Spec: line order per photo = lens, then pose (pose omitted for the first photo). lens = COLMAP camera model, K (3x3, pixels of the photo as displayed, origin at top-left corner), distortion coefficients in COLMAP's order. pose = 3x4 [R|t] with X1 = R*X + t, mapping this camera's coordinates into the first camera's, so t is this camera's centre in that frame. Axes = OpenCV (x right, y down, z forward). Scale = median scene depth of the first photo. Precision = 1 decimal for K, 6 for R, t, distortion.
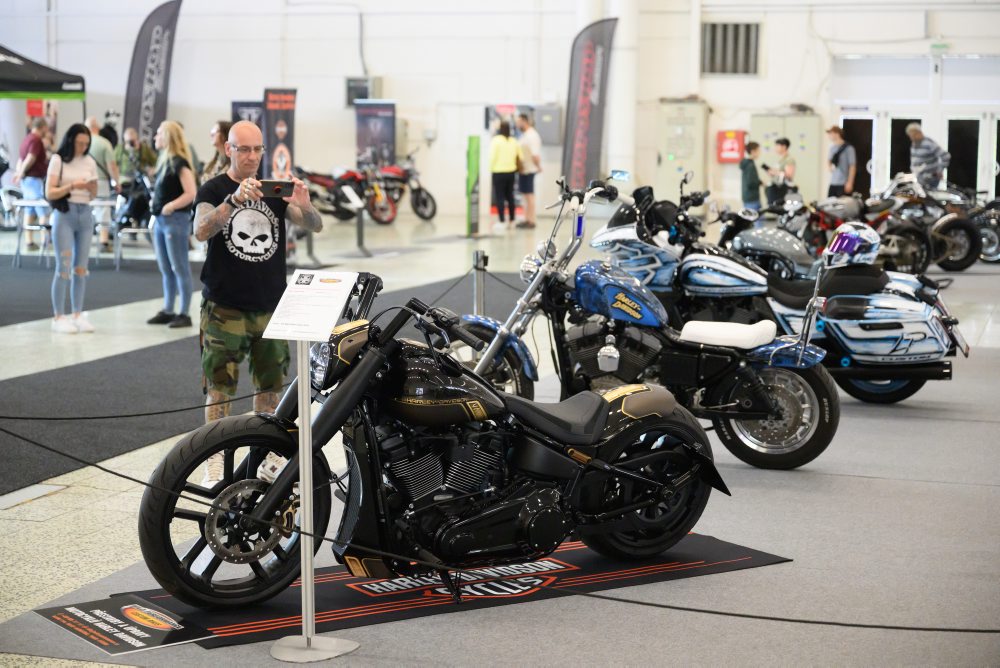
lens RADIAL K [[1943.7, 0, 499.6], [0, 1943.7, 334.1], [0, 0, 1]] dist [0.017371, 0.000000]
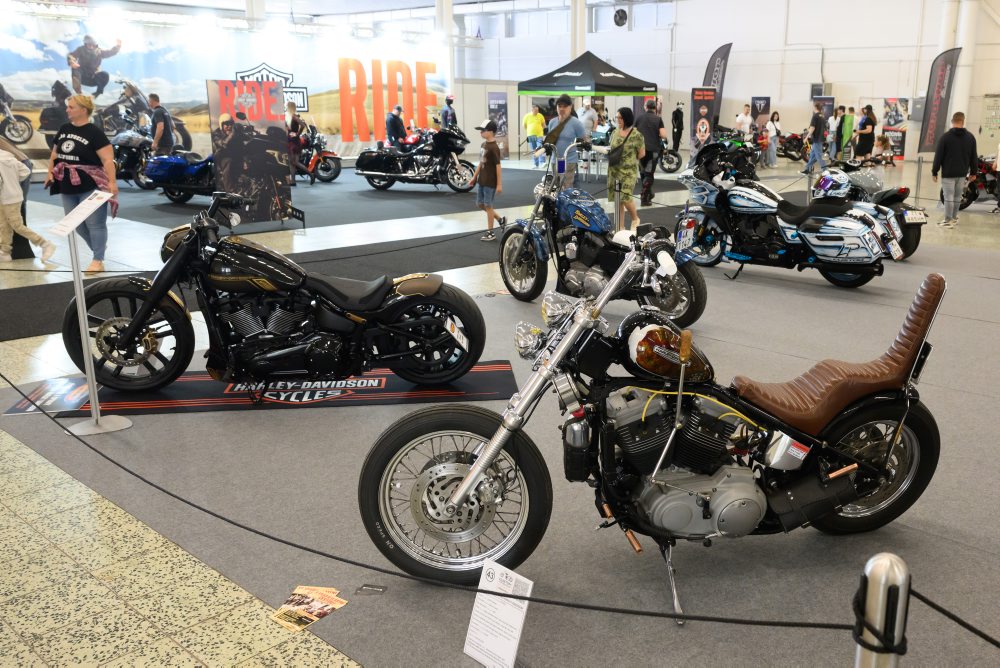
lens RADIAL K [[941.6, 0, 501.0], [0, 941.6, 335.6], [0, 0, 1]] dist [-0.013218, 0.000000]
pose [[0.914734, 0.096038, -0.392478, 0.247178], [-0.044827, 0.989467, 0.137642, -0.017734], [0.401563, -0.108313, 0.909404, 0.203440]]
